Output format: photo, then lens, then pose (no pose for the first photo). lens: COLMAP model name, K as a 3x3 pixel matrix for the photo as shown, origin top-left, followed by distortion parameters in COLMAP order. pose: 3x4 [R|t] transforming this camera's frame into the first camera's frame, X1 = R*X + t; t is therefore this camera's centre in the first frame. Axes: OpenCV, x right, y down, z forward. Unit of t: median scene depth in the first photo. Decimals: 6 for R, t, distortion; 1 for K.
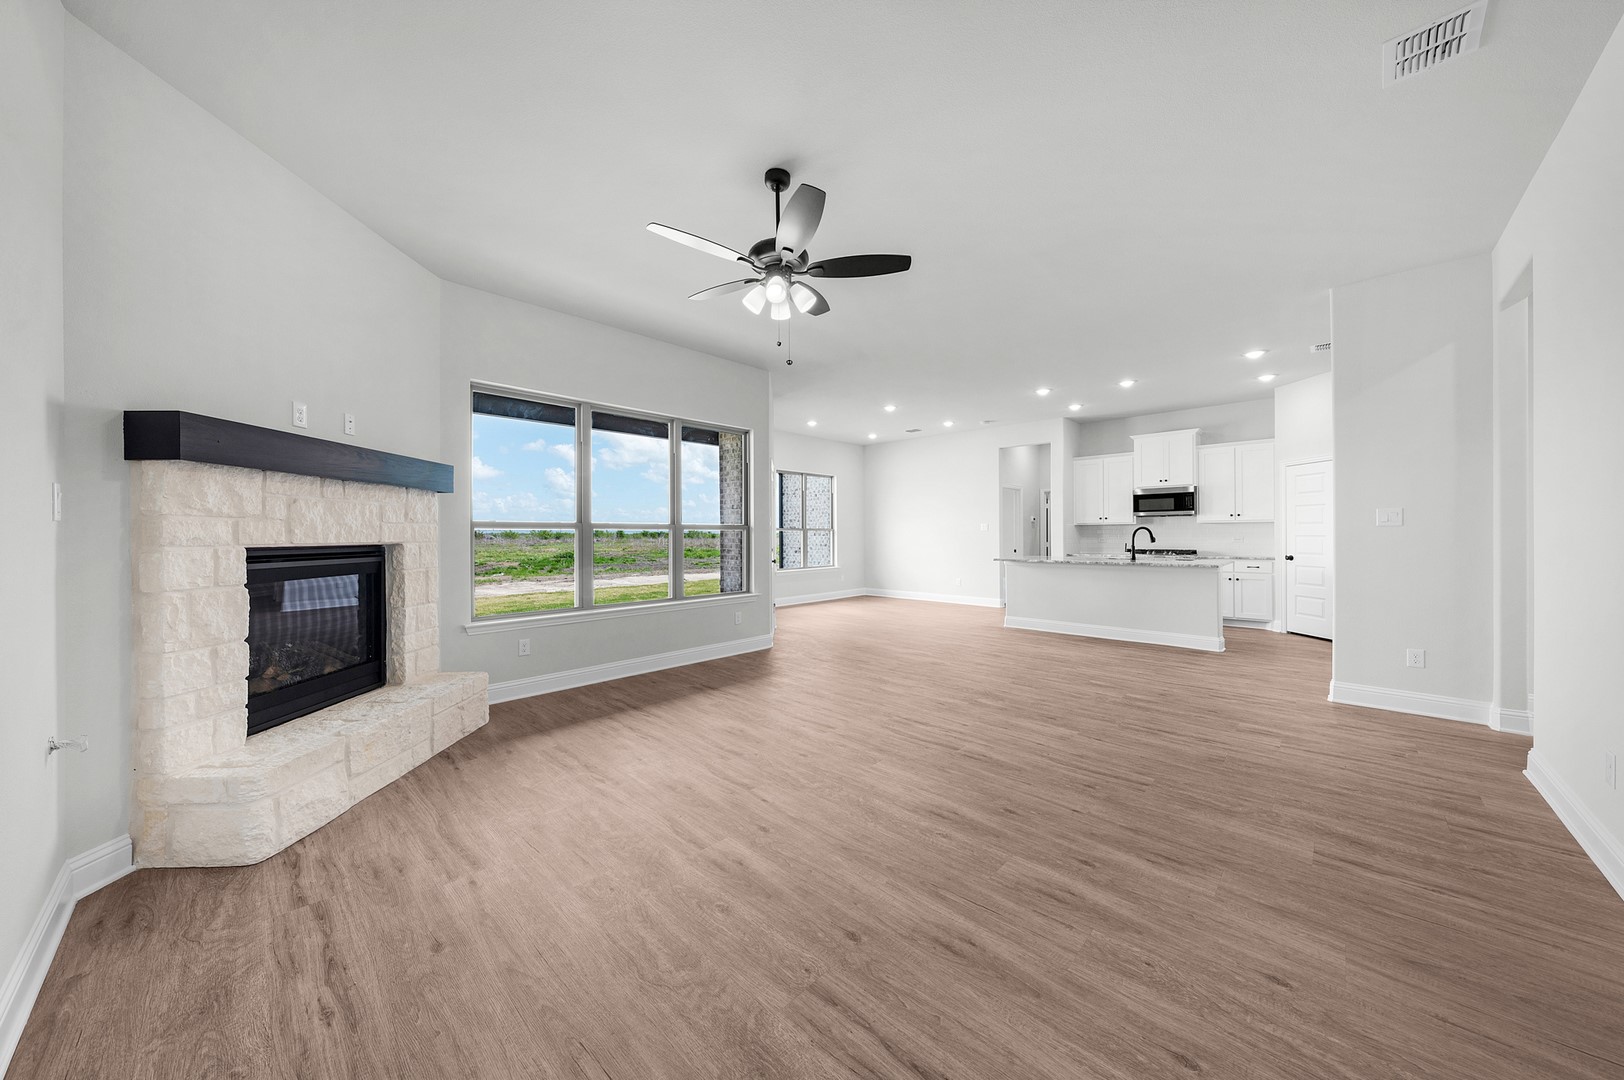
lens RADIAL K [[555.5, 0, 815.9], [0, 555.5, 536.3], [0, 0, 1]] dist [-0.002576, 0.000377]
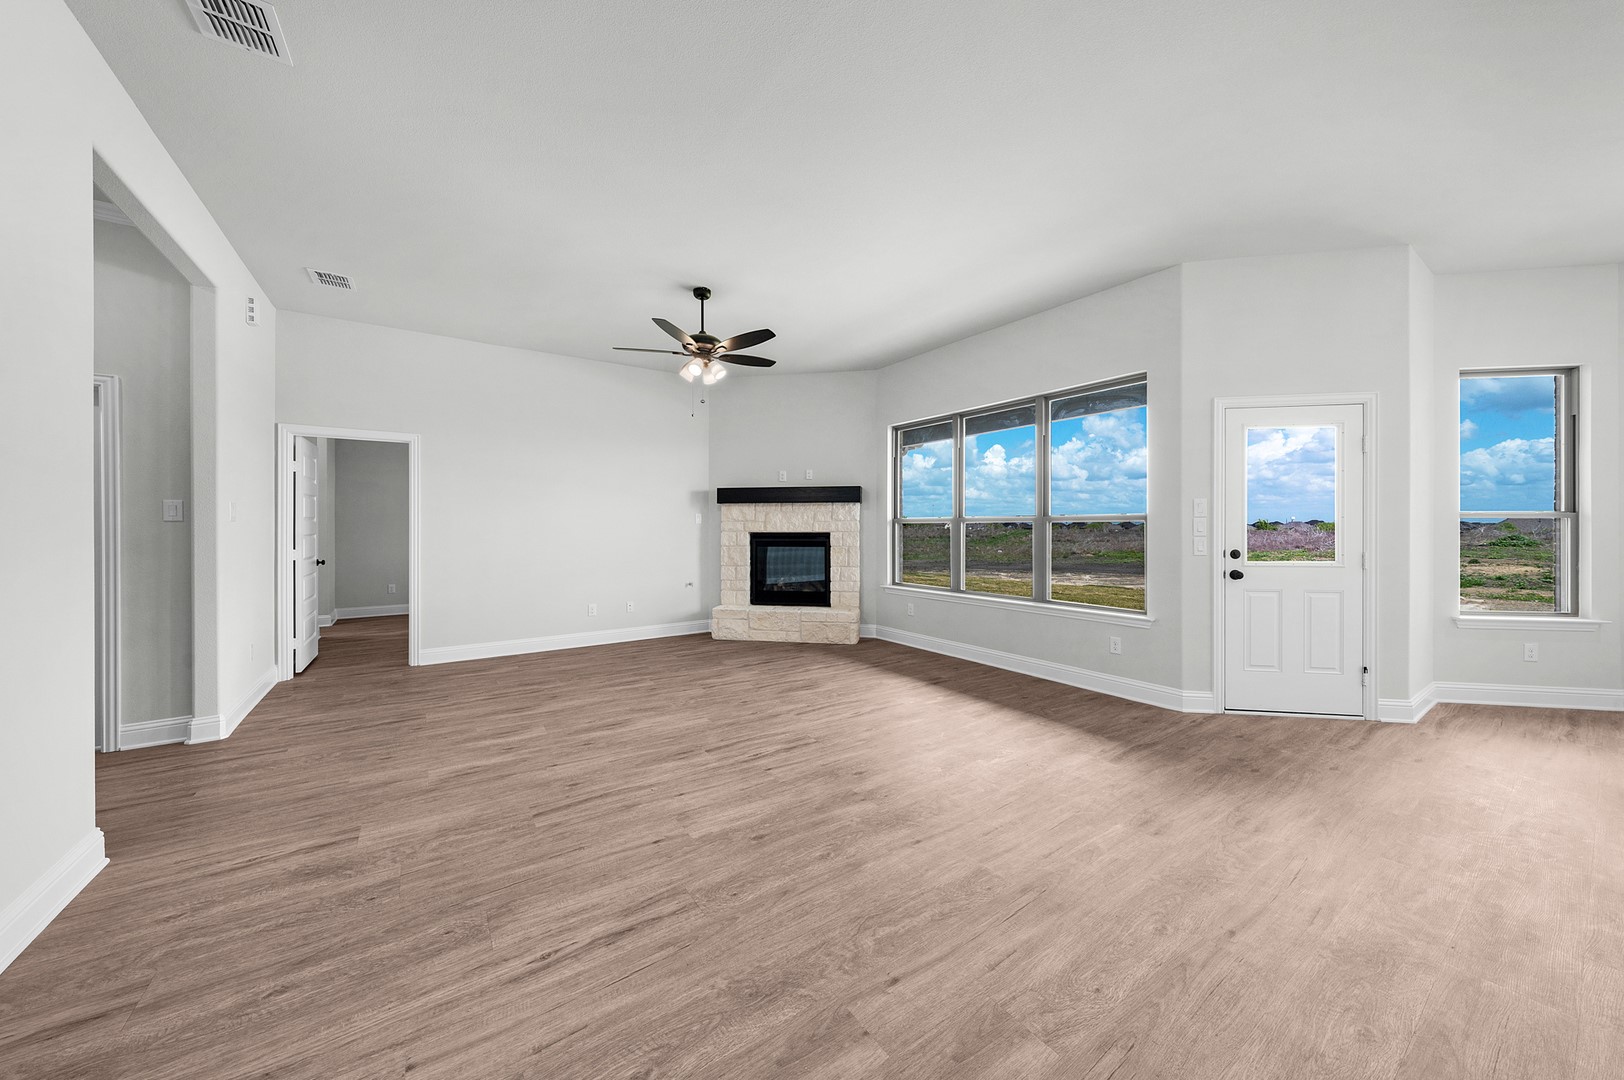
lens RADIAL K [[555.5, 0, 798.0], [0, 555.5, 527.1], [0, 0, 1]] dist [-0.002576, 0.000377]
pose [[-0.216852, 0.003240, -0.976199, 1.132429], [-0.003379, 0.999986, 0.004070, -0.011902], [0.976199, 0.004181, -0.216838, 1.324750]]
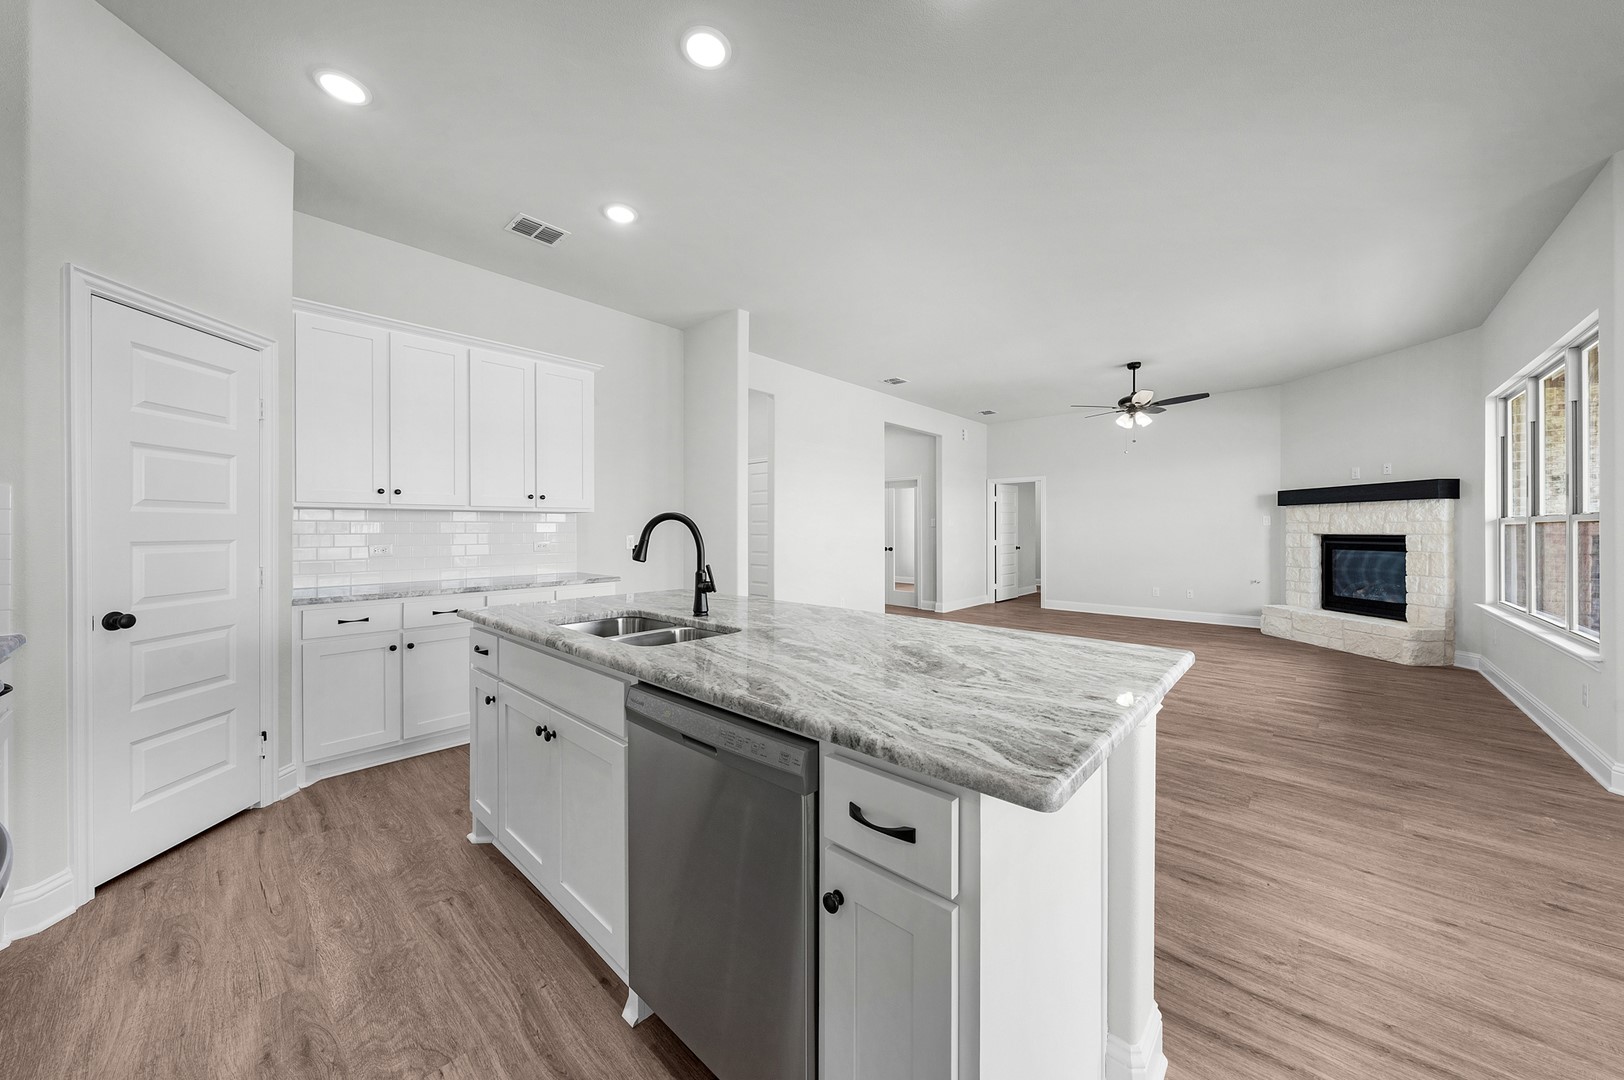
lens RADIAL K [[555.5, 0, 815.5], [0, 555.5, 530.2], [0, 0, 1]] dist [-0.002576, 0.000377]
pose [[-0.999841, 0.003492, -0.017498, 1.011540], [0.003376, 0.999972, 0.006619, -0.017136], [0.017521, 0.006559, -0.999825, 2.621837]]
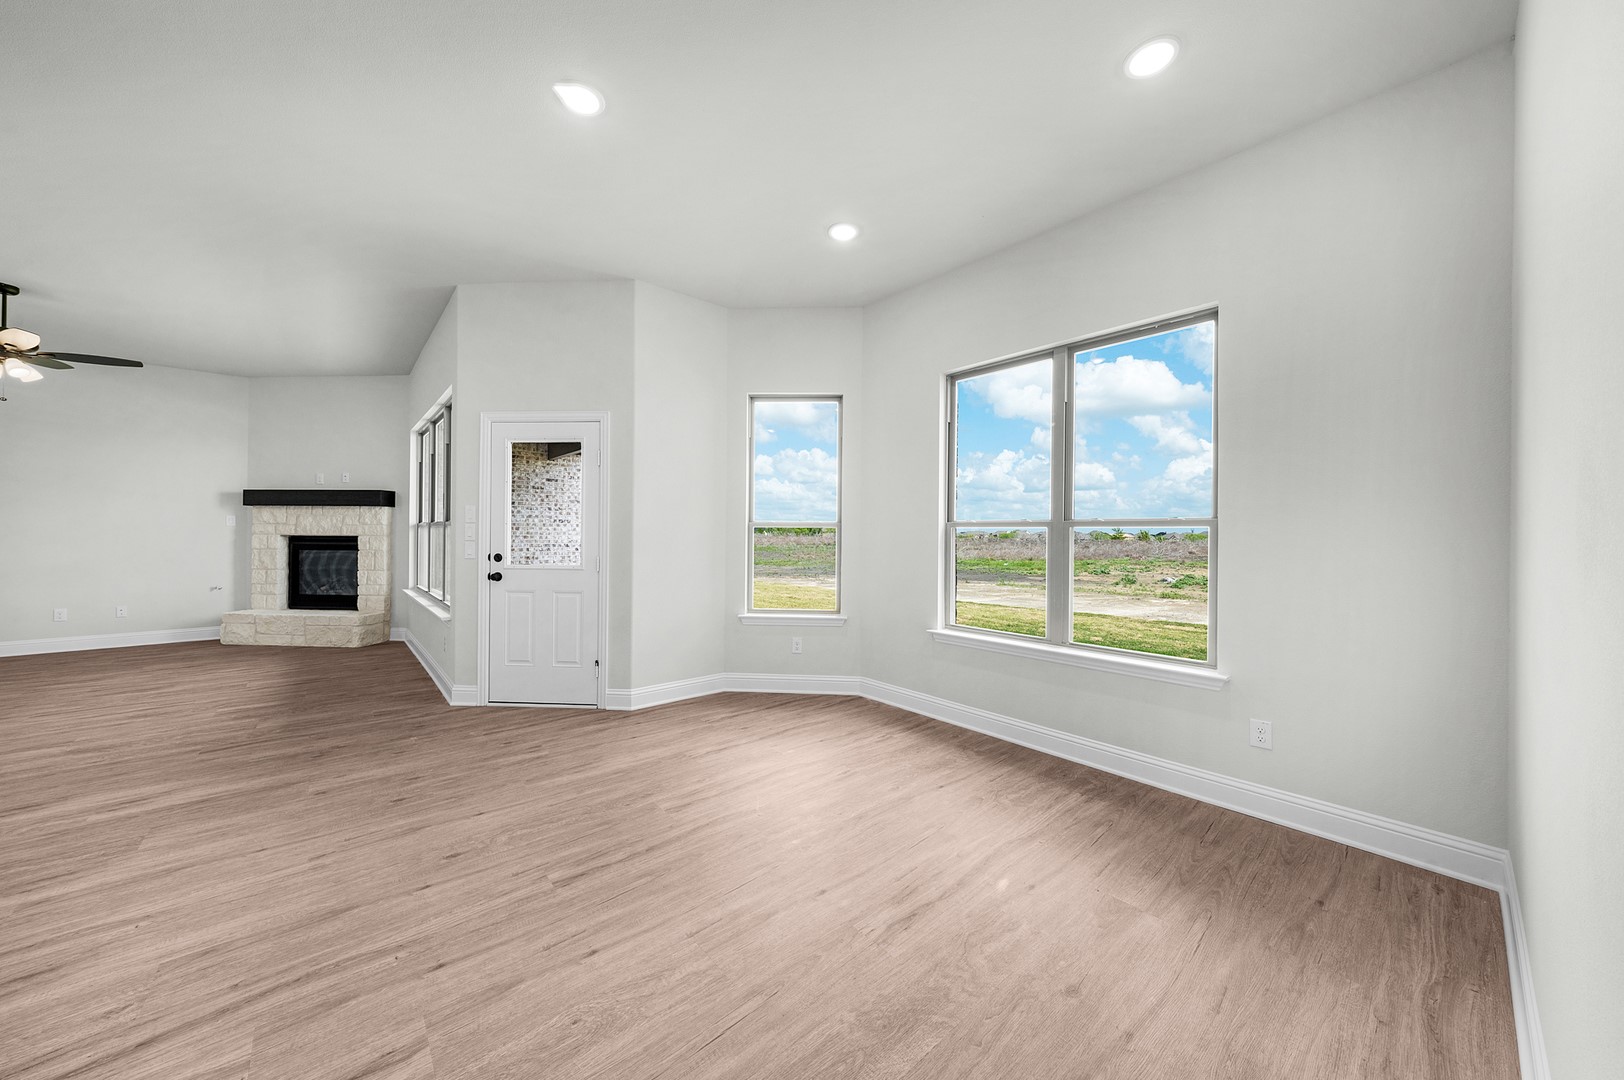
lens RADIAL K [[555.5, 0, 794.9], [0, 555.5, 533.9], [0, 0, 1]] dist [-0.002576, 0.000377]
pose [[-0.107349, 0.000339, -0.994221, 0.977003], [-0.013792, 0.999903, 0.001830, -0.017818], [0.994126, 0.013908, -0.107334, 2.716527]]
